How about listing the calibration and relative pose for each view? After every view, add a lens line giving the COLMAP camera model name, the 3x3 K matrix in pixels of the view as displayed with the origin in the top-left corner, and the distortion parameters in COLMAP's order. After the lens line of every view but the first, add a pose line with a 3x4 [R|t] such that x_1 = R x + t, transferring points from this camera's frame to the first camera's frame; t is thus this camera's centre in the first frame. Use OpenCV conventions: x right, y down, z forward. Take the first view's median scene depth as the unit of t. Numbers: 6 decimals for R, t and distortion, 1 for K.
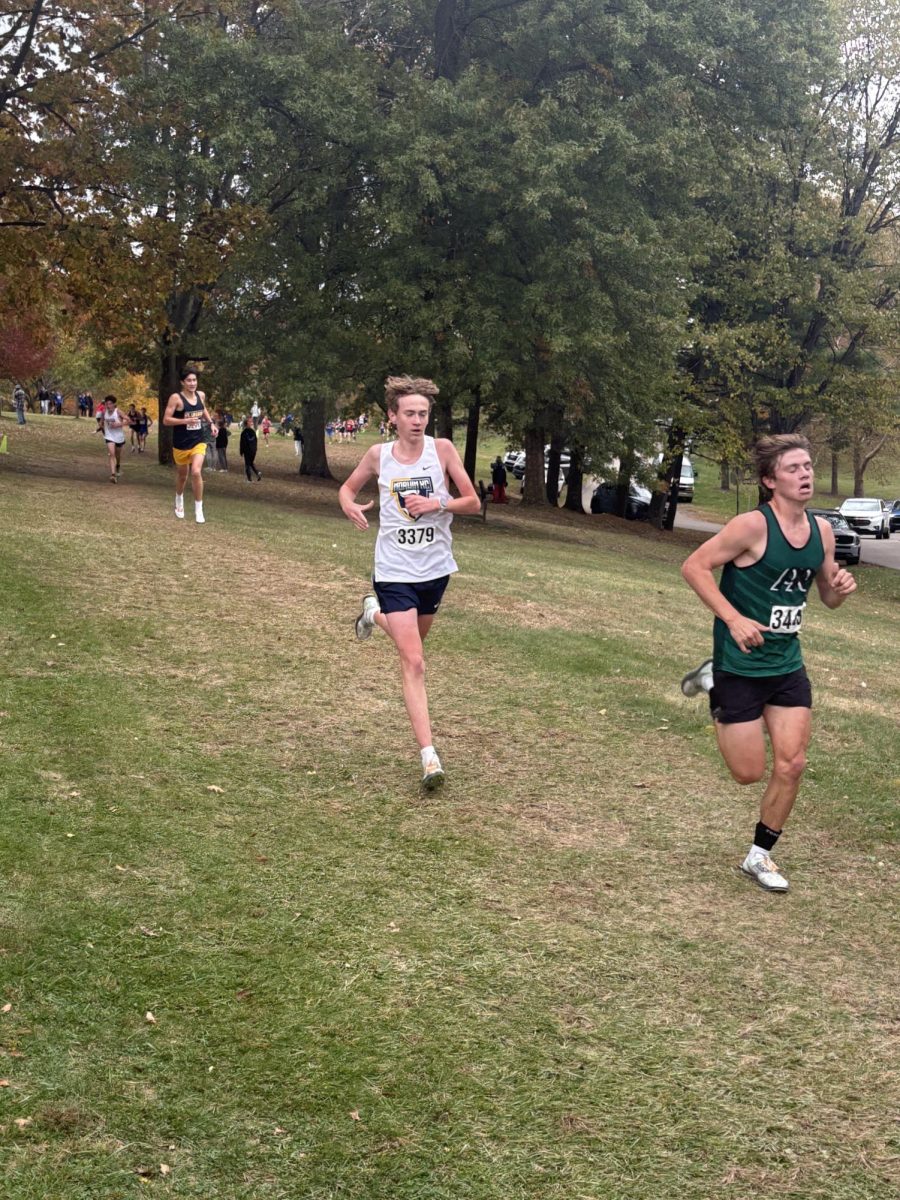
lens RADIAL K [[1746.9, 0, 450.0], [0, 1746.9, 600.0], [0, 0, 1]] dist [0.149768, -0.107758]
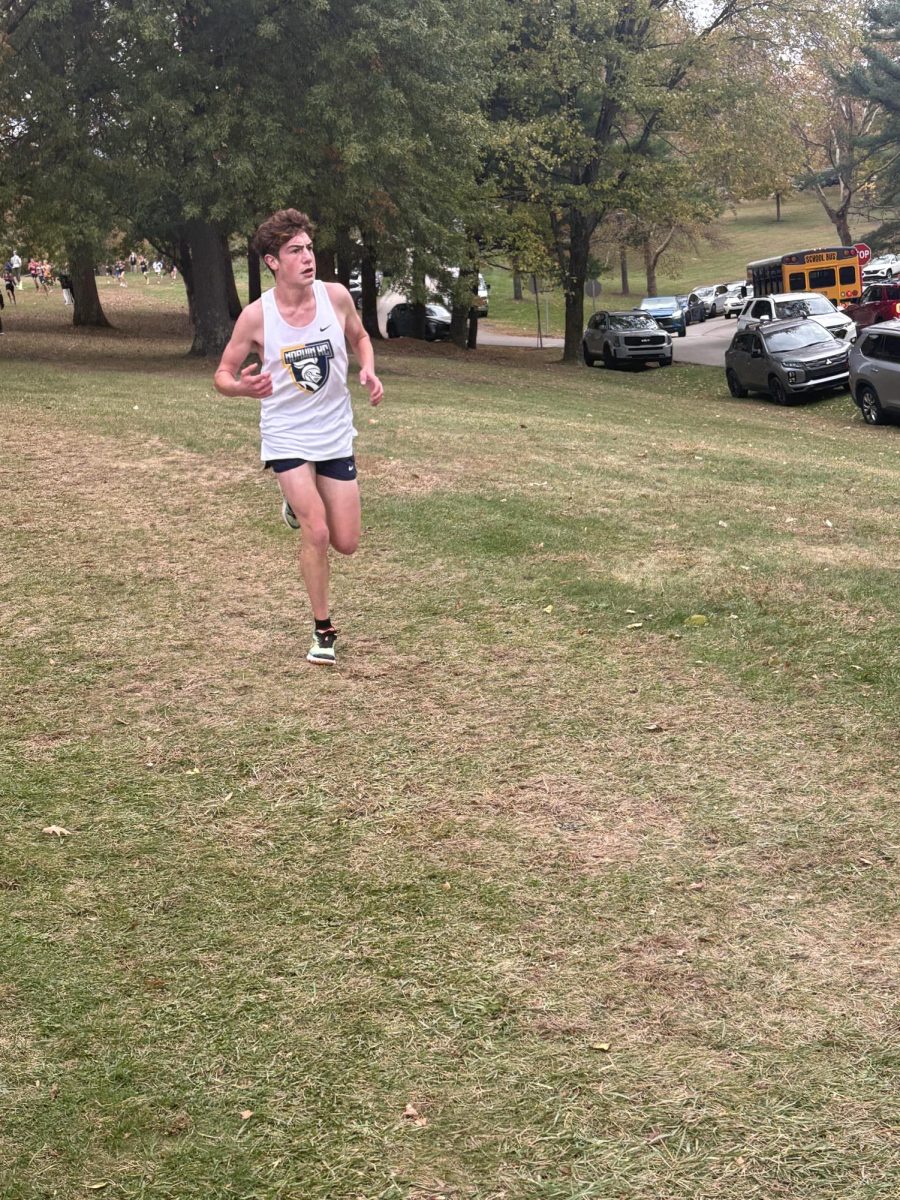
lens RADIAL K [[1746.9, 0, 450.0], [0, 1746.9, 600.0], [0, 0, 1]] dist [0.149768, -0.107758]
pose [[0.987639, -0.114524, 0.107018, -0.023139], [0.103527, 0.989256, 0.103221, -0.014894], [-0.117689, -0.090866, 0.988885, 0.159478]]
